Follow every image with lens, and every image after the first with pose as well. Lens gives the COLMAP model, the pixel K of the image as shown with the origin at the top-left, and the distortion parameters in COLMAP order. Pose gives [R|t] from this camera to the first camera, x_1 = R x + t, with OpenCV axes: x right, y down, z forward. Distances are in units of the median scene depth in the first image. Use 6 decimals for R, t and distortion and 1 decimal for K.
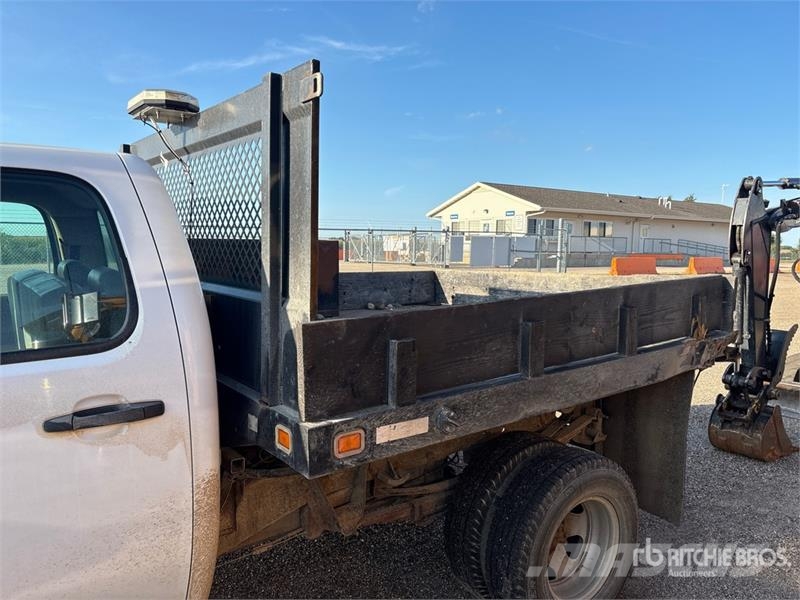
lens RADIAL K [[589.8, 0, 398.8], [0, 589.8, 283.4], [0, 0, 1]] dist [0.061476, -0.000062]
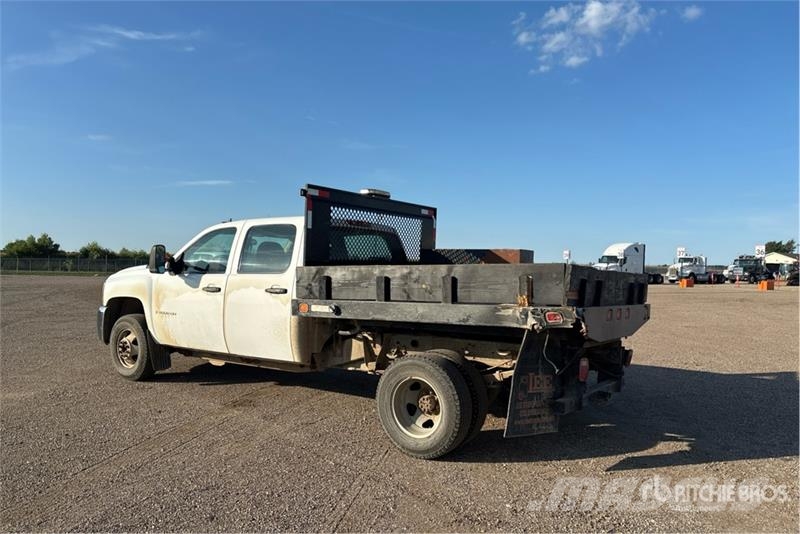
lens RADIAL K [[617.7, 0, 406.8], [0, 617.7, 270.0], [0, 0, 1]] dist [0.034002, -0.002715]
pose [[0.370062, -0.002268, -0.929004, 2.797854], [-0.097512, 0.994378, -0.041271, 0.150637], [0.923875, 0.105862, 0.367761, 0.309815]]
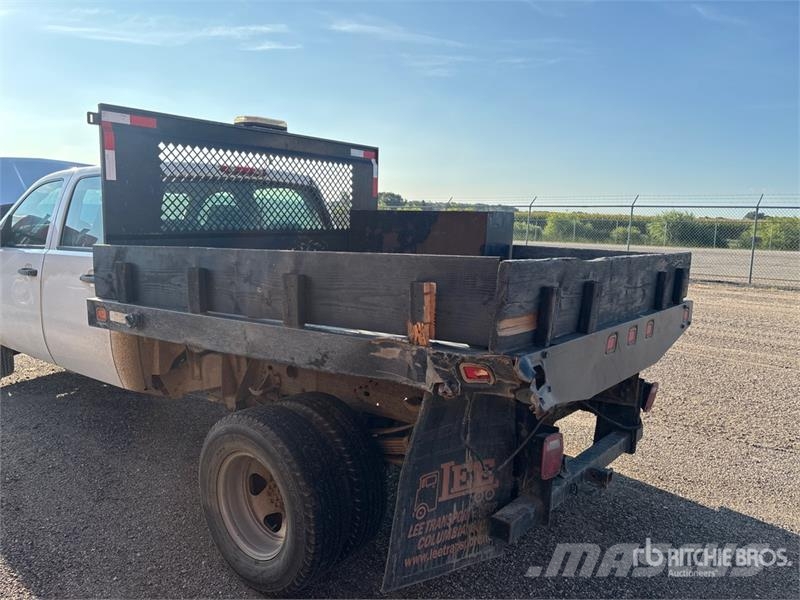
lens RADIAL K [[620.7, 0, 400.0], [0, 620.7, 300.0], [0, 0, 1]] dist [-0.003558, 0.000306]
pose [[0.302951, 0.119175, -0.945525, 1.834589], [-0.098690, 0.990739, 0.093253, -0.032491], [0.947882, 0.065063, 0.311907, 1.200365]]
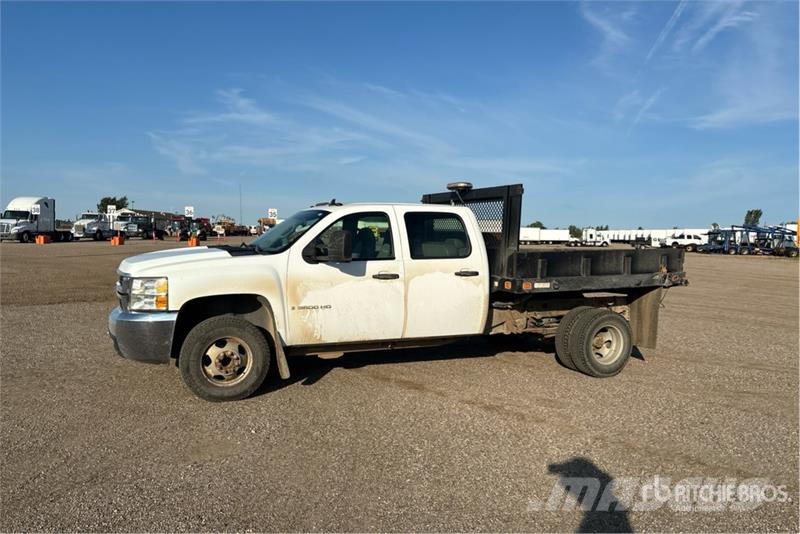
lens RADIAL K [[617.7, 0, 406.8], [0, 617.7, 270.0], [0, 0, 1]] dist [0.034002, -0.002715]
pose [[0.983426, 0.014735, -0.180708, -0.118325], [-0.020882, 0.999265, -0.032159, 0.292273], [0.180101, 0.035399, 0.983011, -2.691331]]
